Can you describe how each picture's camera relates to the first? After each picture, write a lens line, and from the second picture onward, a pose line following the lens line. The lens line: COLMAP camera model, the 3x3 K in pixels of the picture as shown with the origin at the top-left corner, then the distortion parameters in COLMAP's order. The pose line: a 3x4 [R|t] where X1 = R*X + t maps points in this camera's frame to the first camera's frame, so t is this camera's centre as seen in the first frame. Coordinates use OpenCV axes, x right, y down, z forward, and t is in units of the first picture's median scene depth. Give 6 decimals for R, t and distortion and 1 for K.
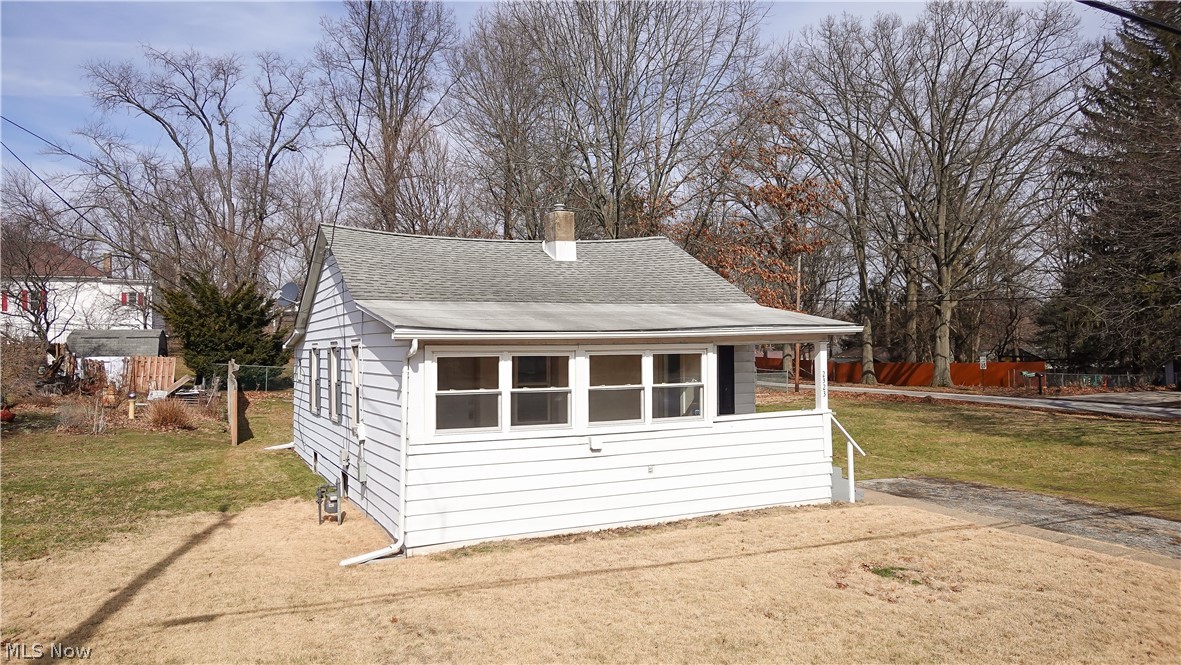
lens RADIAL K [[834.7, 0, 595.8], [0, 834.7, 335.5], [0, 0, 1]] dist [0.007877, -0.005924]
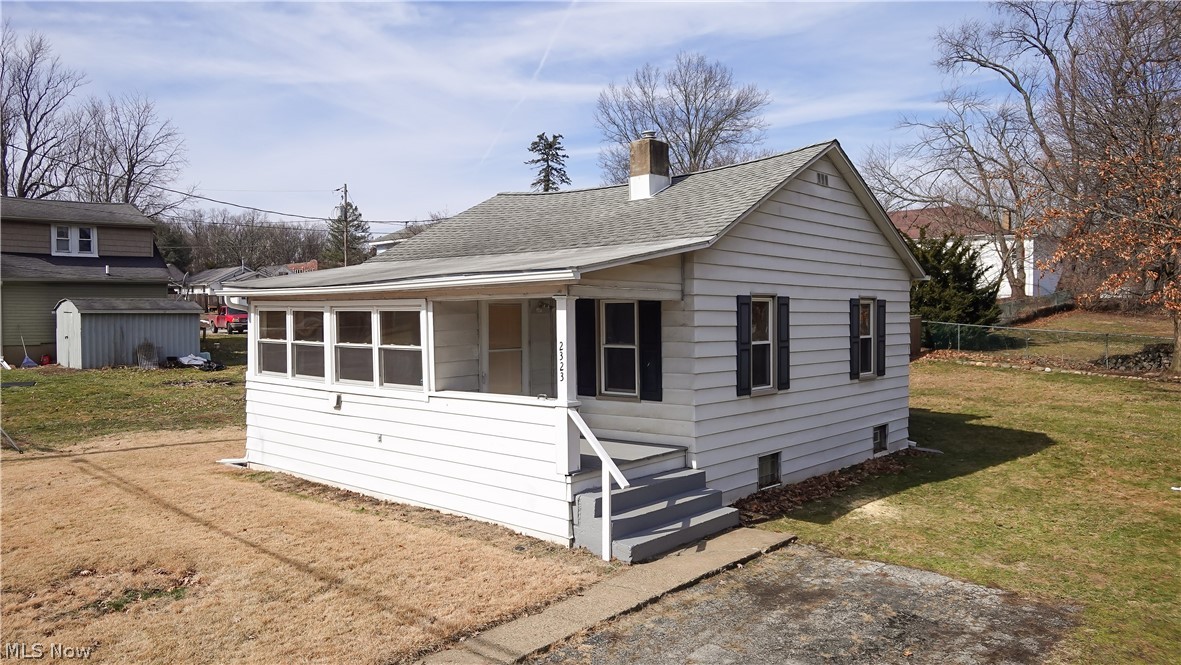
lens RADIAL K [[834.7, 0, 592.7], [0, 834.7, 331.2], [0, 0, 1]] dist [0.007877, -0.005924]
pose [[0.376993, 0.033069, -0.925626, 0.969236], [0.010840, 0.999136, 0.040111, 0.010369], [0.926153, -0.025155, 0.376309, 0.863263]]
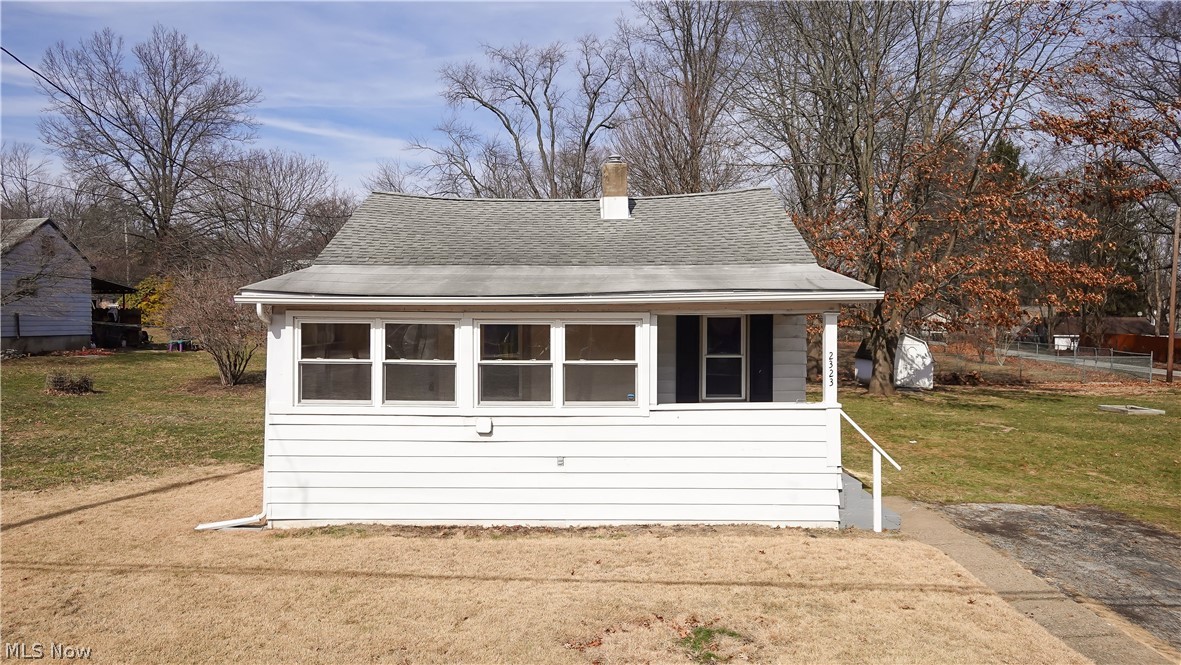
lens RADIAL K [[834.7, 0, 591.9], [0, 834.7, 330.0], [0, 0, 1]] dist [0.007877, -0.005924]
pose [[0.892530, 0.019028, -0.450587, 0.461994], [-0.006476, 0.999547, 0.029381, 0.003262], [0.450942, -0.023306, 0.892249, 0.264632]]
